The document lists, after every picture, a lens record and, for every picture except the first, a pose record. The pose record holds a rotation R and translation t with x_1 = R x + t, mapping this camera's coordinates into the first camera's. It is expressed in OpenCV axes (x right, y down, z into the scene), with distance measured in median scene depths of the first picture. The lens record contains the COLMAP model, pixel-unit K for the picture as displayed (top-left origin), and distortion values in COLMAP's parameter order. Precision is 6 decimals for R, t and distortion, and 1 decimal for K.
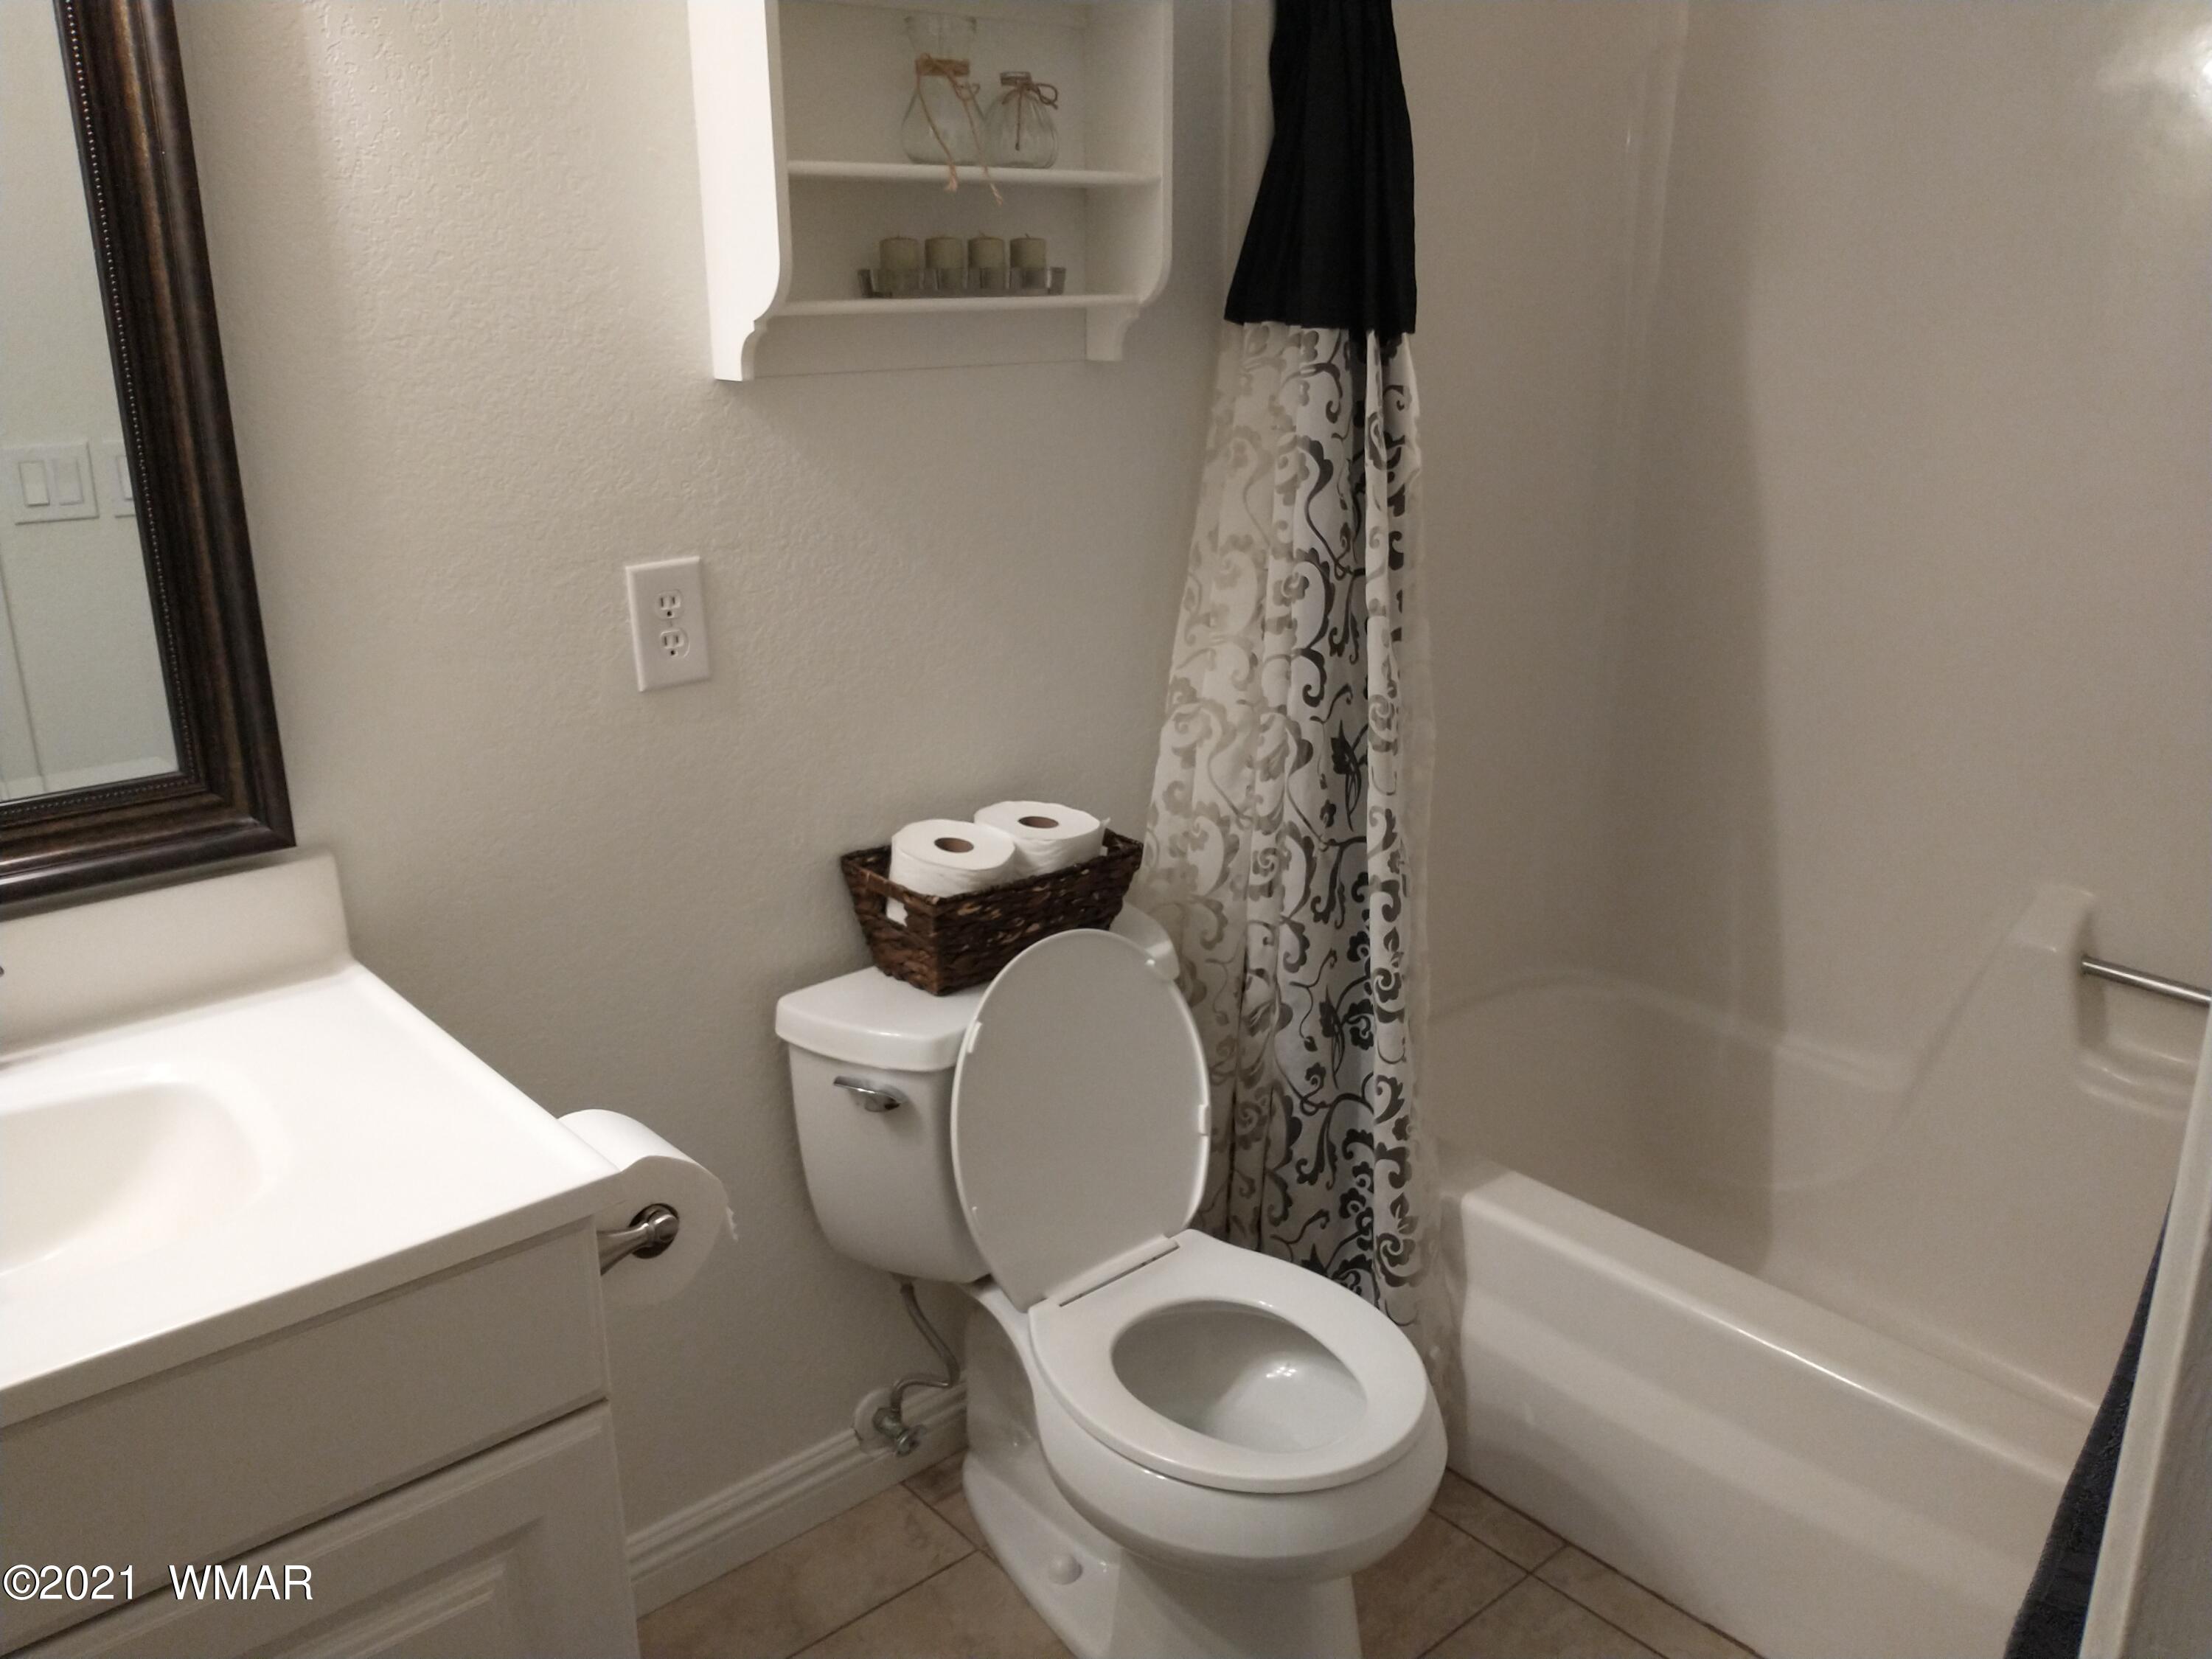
lens RADIAL K [[1774.4, 0, 1107.1], [0, 1774.4, 827.9], [0, 0, 1]] dist [0.003222, -0.037648]
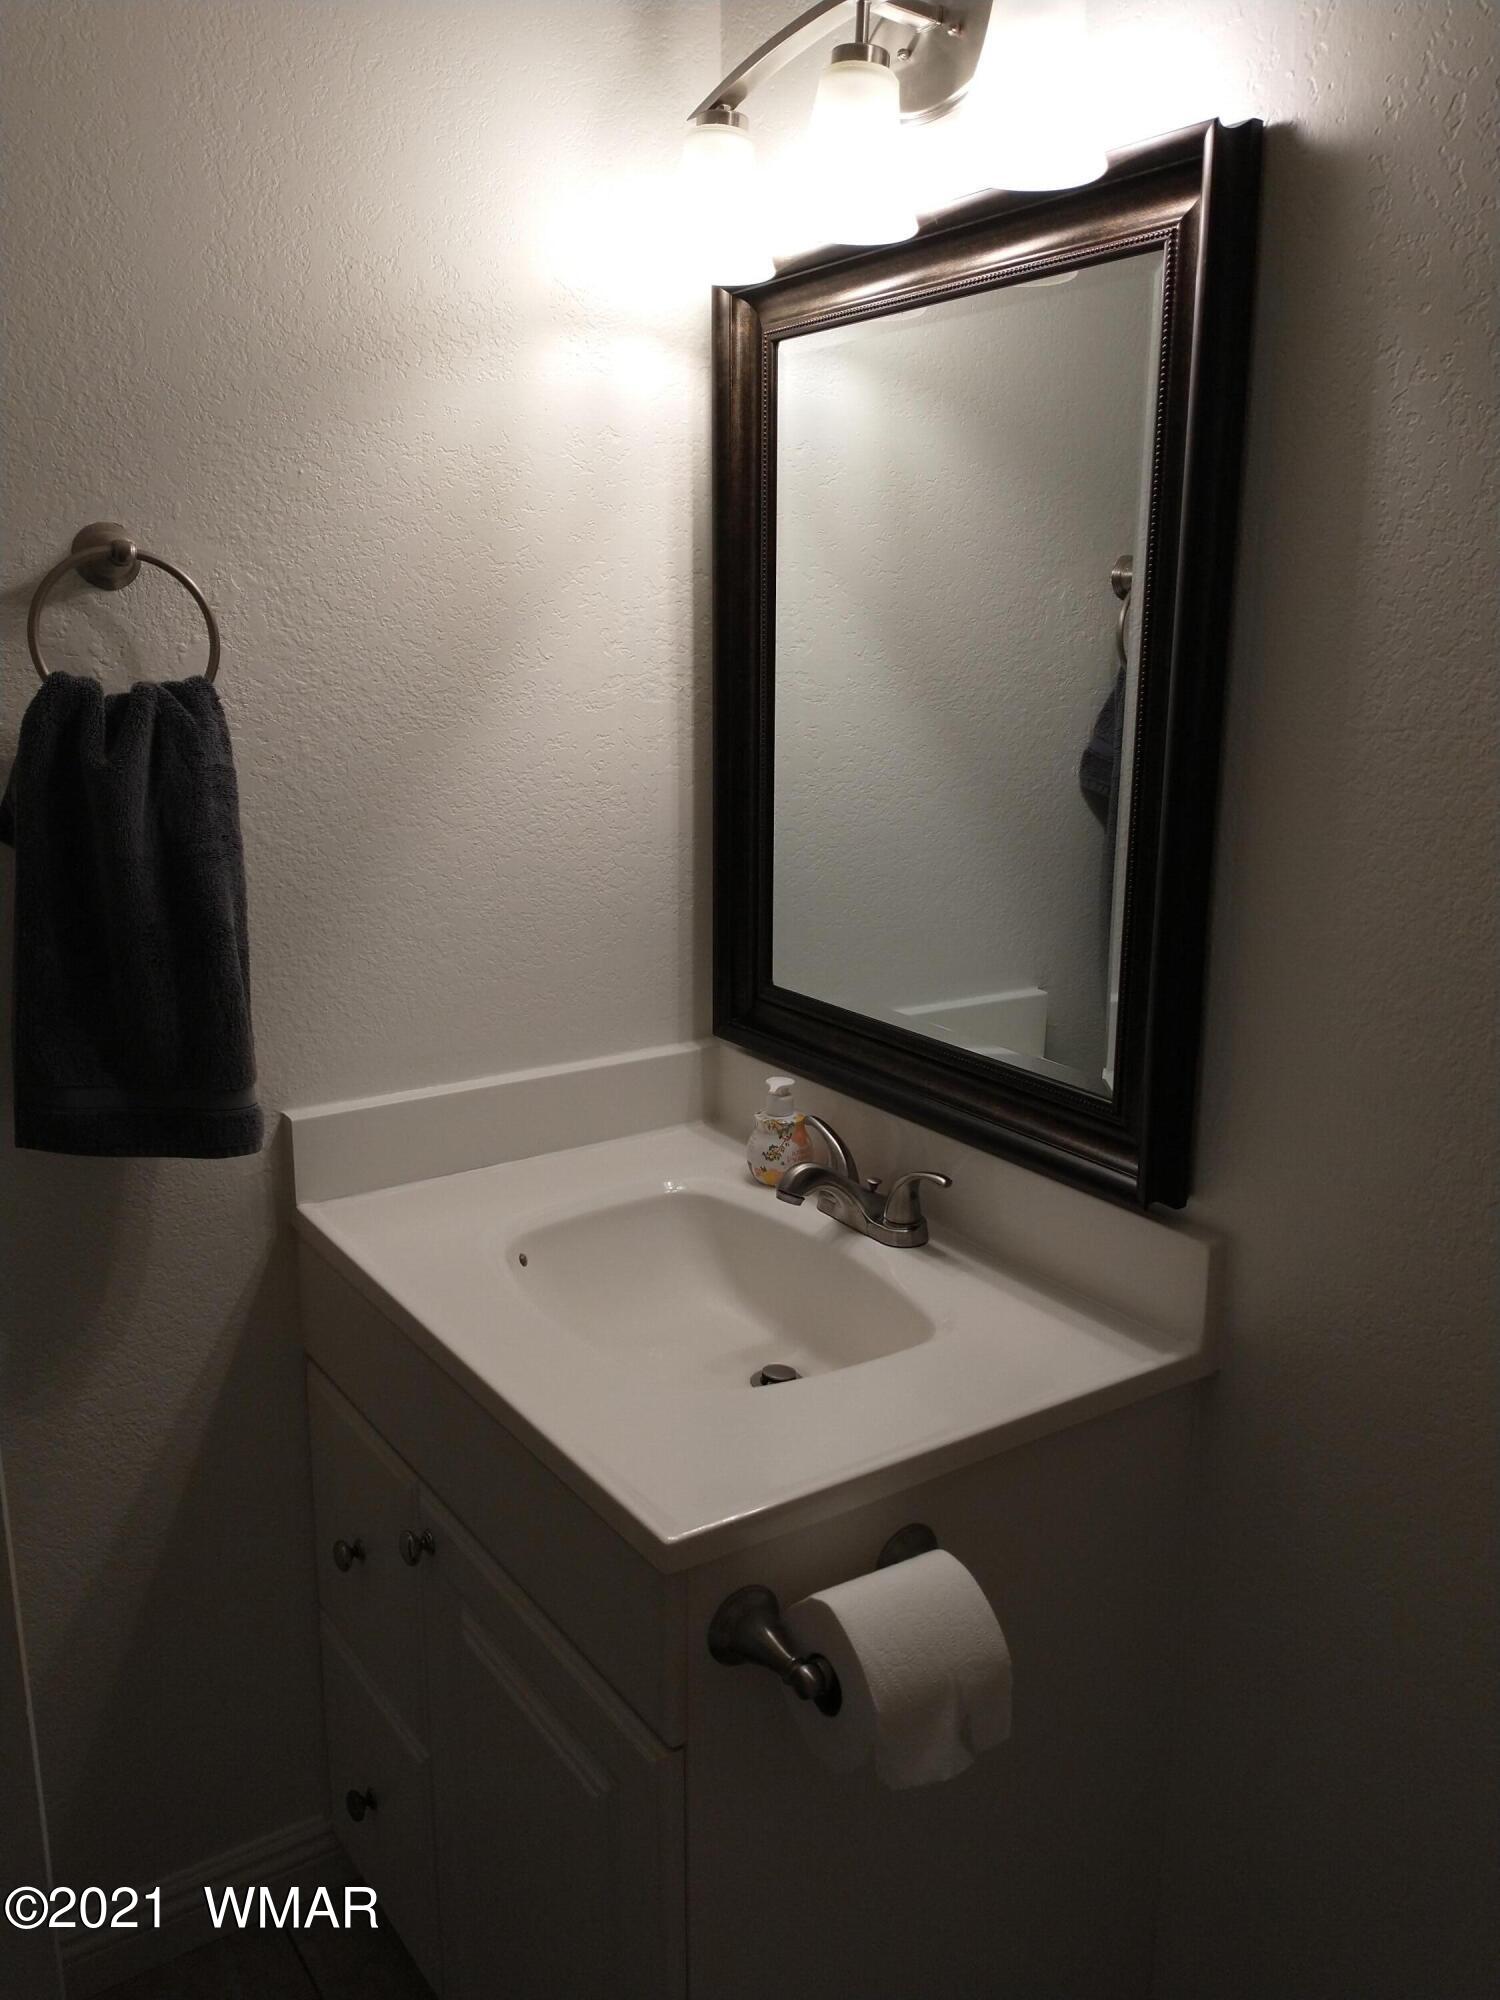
lens RADIAL K [[1604.3, 0, 749.8], [0, 1604.3, 1001.6], [0, 0, 1]] dist [0.003222, -0.037648]
pose [[-0.134343, 0.239244, -0.961621, 0.405963], [-0.305922, 0.913002, 0.269886, -0.269941], [0.942531, 0.330438, -0.049465, 0.790075]]
